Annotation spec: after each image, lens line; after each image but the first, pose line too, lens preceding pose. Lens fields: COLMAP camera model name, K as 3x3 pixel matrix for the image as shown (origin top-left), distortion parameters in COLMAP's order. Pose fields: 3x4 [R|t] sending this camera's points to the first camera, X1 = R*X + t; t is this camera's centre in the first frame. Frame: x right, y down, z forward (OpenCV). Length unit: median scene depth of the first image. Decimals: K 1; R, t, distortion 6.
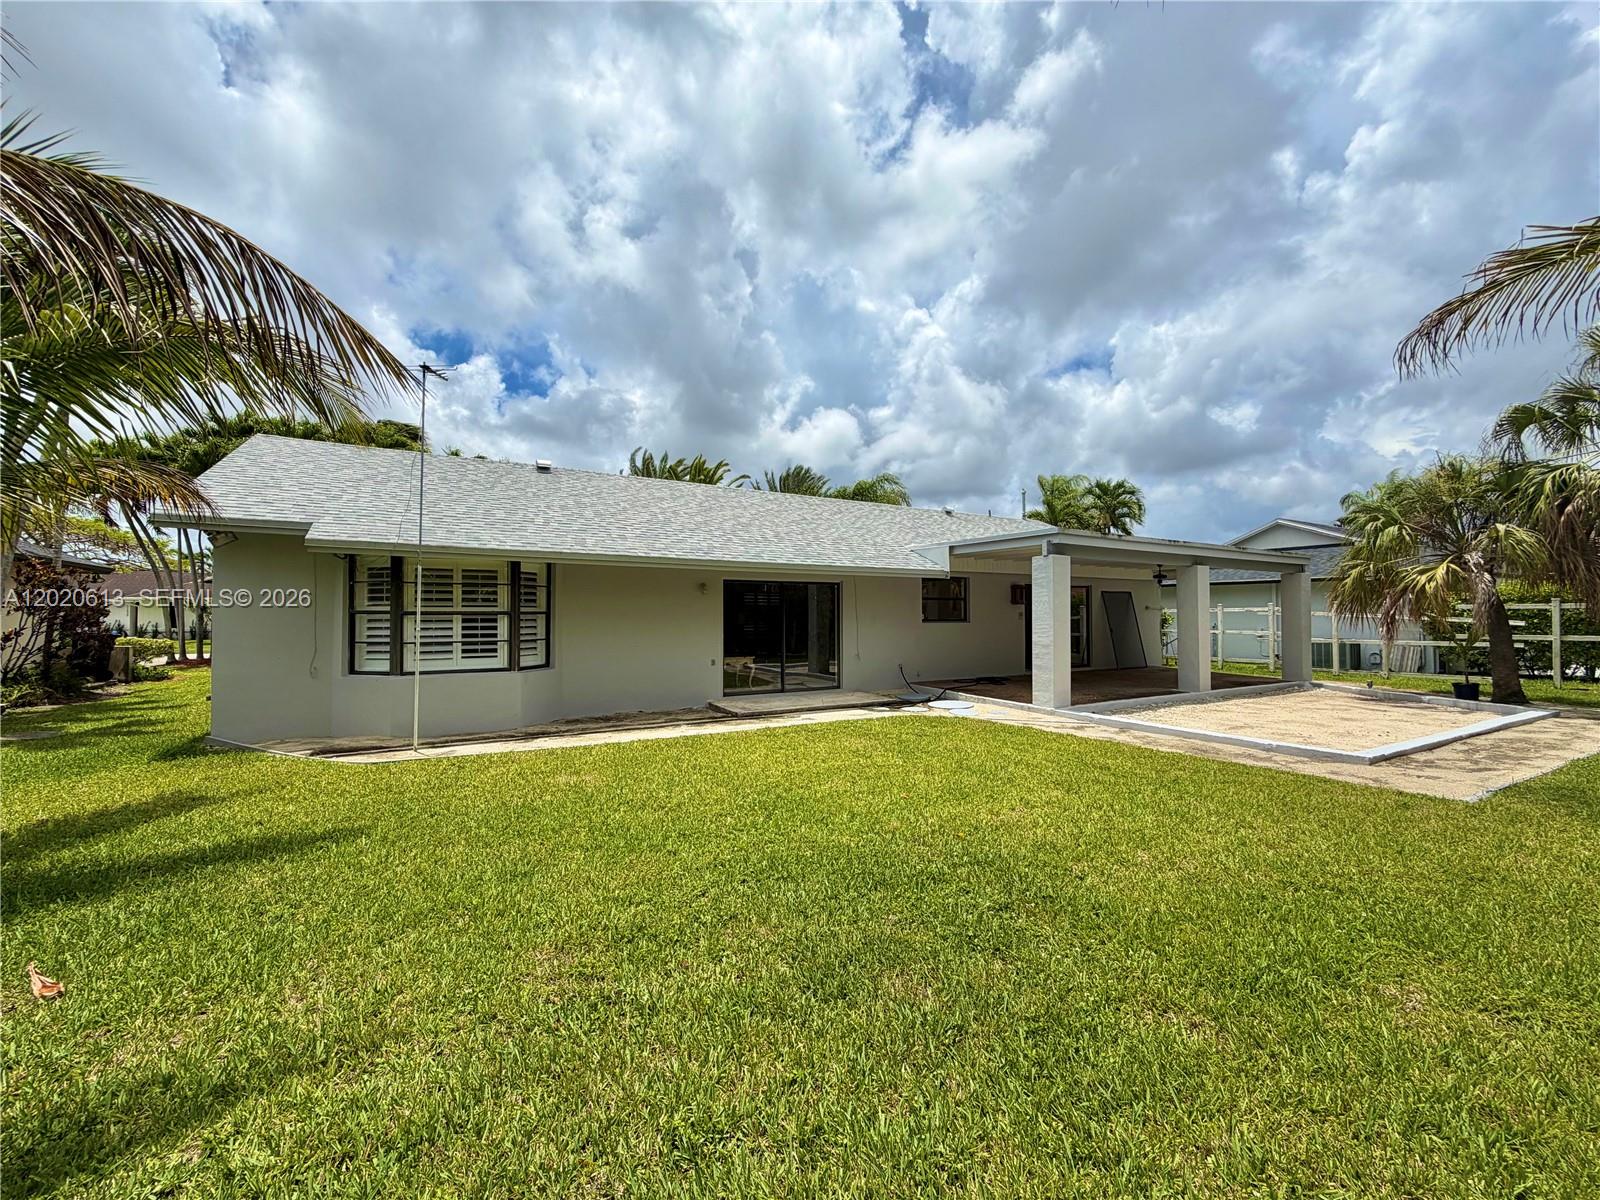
lens RADIAL K [[636.3, 0, 762.0], [0, 636.3, 602.5], [0, 0, 1]] dist [0.001106, 0.000402]
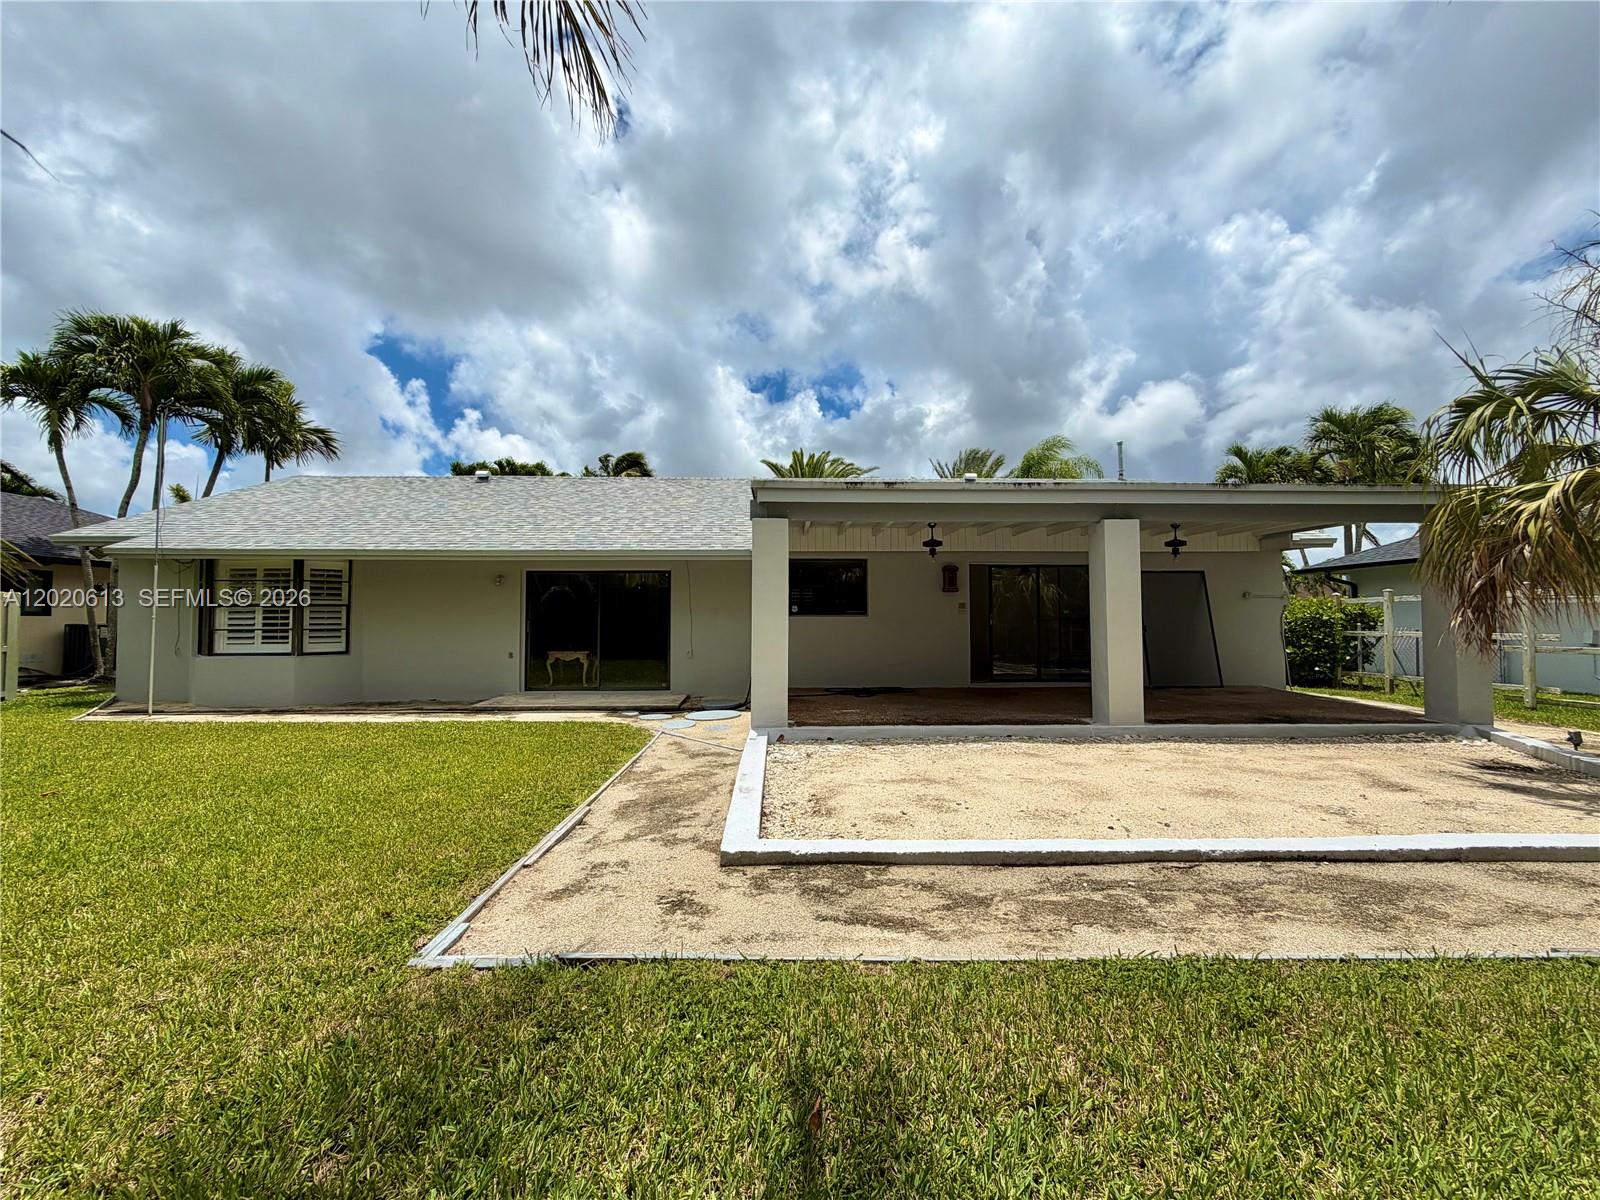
lens RADIAL K [[636.3, 0, 795.1], [0, 636.3, 604.7], [0, 0, 1]] dist [0.001106, 0.000402]
pose [[0.888196, -0.016579, -0.459166, 0.438842], [0.010213, 0.999814, -0.016344, 0.021159], [0.459352, 0.009827, 0.888200, 0.190190]]
